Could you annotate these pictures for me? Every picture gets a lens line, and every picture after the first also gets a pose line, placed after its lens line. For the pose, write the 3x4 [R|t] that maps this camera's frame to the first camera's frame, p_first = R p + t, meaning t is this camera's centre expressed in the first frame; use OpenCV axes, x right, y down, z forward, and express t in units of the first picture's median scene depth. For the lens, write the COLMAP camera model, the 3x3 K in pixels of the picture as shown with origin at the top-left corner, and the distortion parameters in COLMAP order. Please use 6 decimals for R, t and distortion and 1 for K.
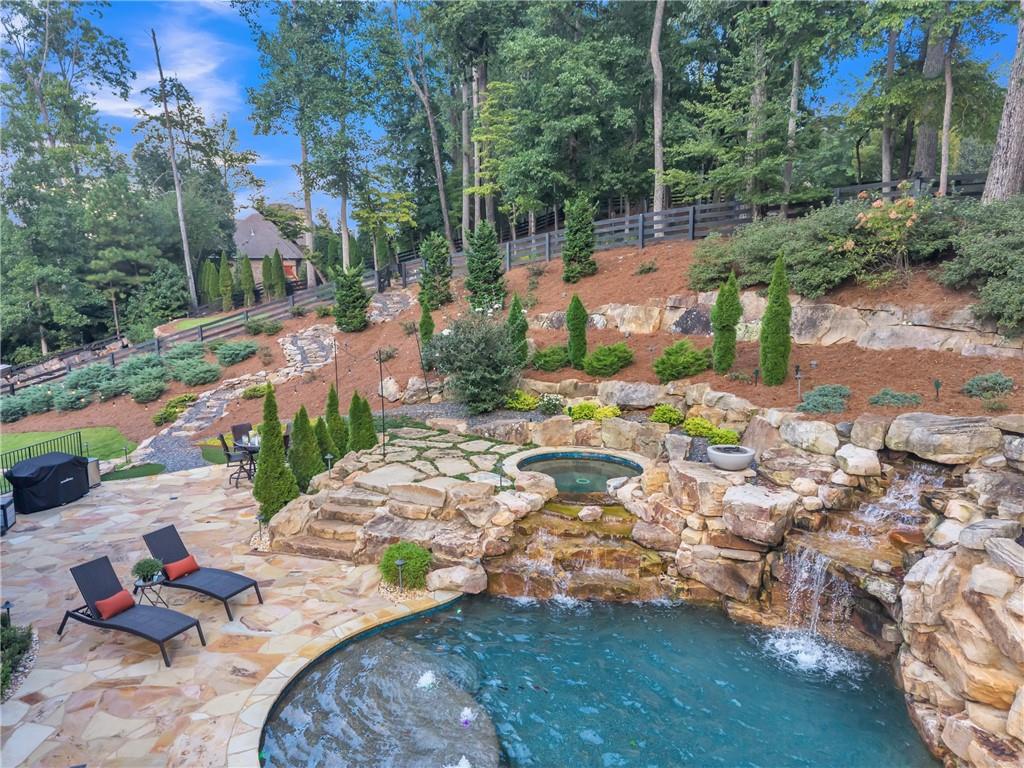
lens RADIAL K [[704.6, 0, 512.0], [0, 704.6, 384.0], [0, 0, 1]] dist [0.059956, -0.004627]
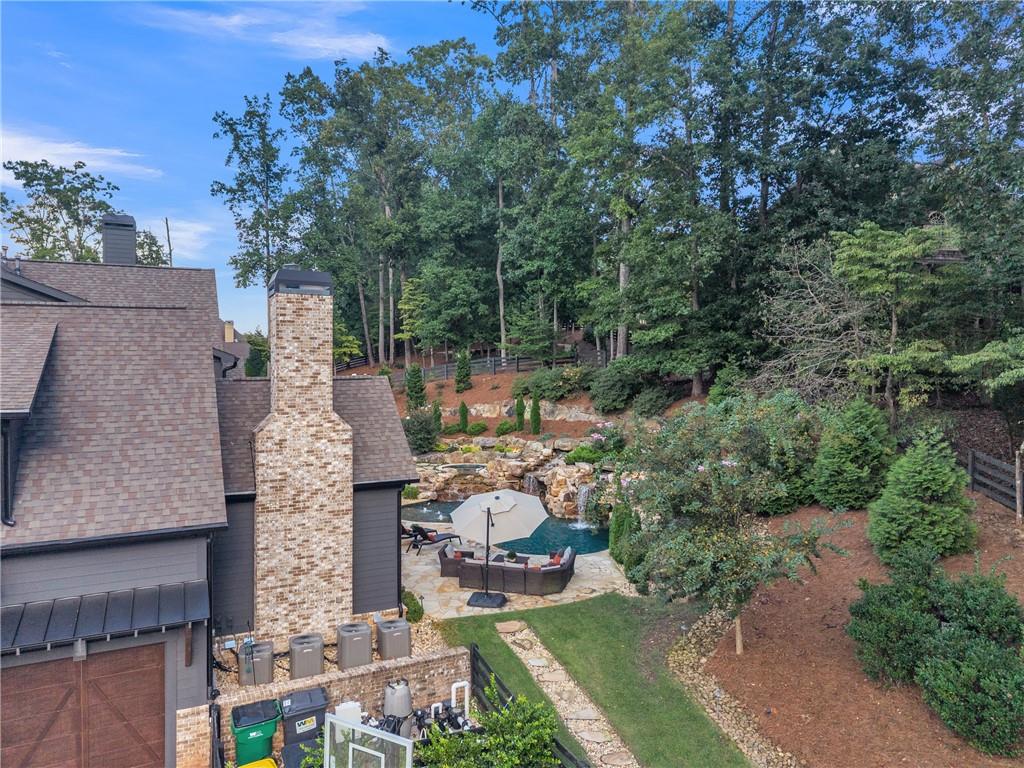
lens RADIAL K [[704.6, 0, 512.0], [0, 704.6, 384.0], [0, 0, 1]] dist [0.059956, -0.004627]
pose [[0.985848, -0.009566, 0.167367, -0.128682], [0.030229, 0.992149, -0.121351, 0.098541], [-0.164893, 0.124693, 0.978398, -1.225371]]
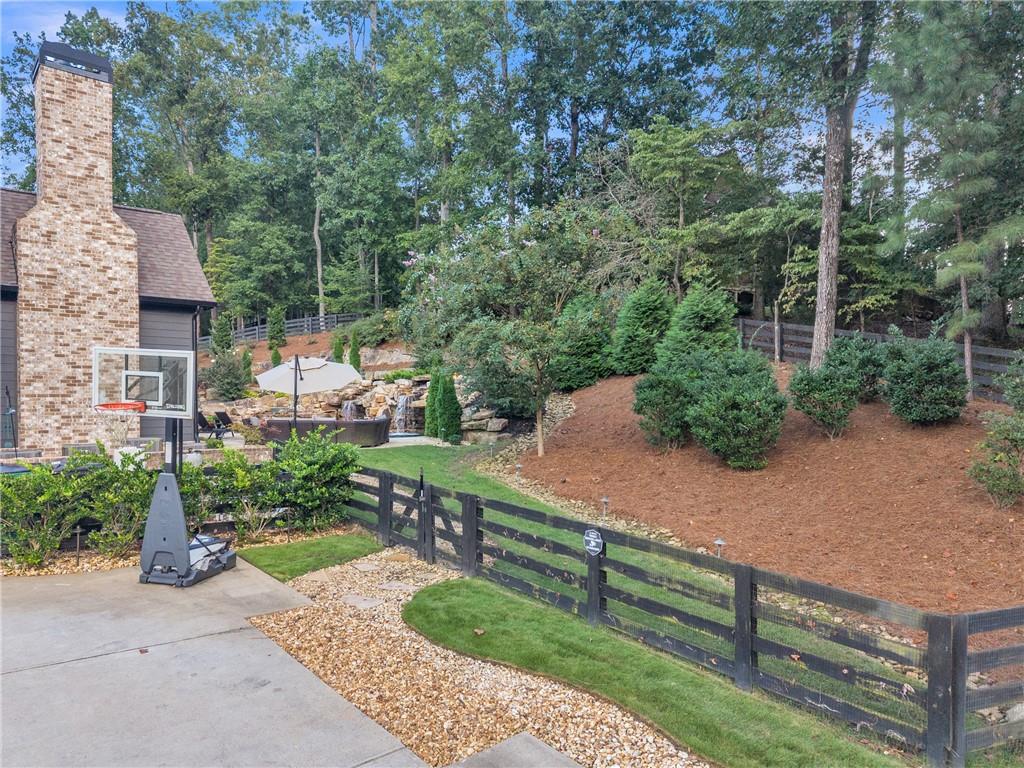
lens RADIAL K [[723.7, 0, 509.8], [0, 723.7, 416.9], [0, 0, 1]] dist [0.027631, -0.009130]
pose [[0.920373, -0.012404, 0.390845, -0.114985], [0.062791, 0.991215, -0.116403, 0.366526], [-0.385968, 0.131676, 0.913066, -1.218599]]
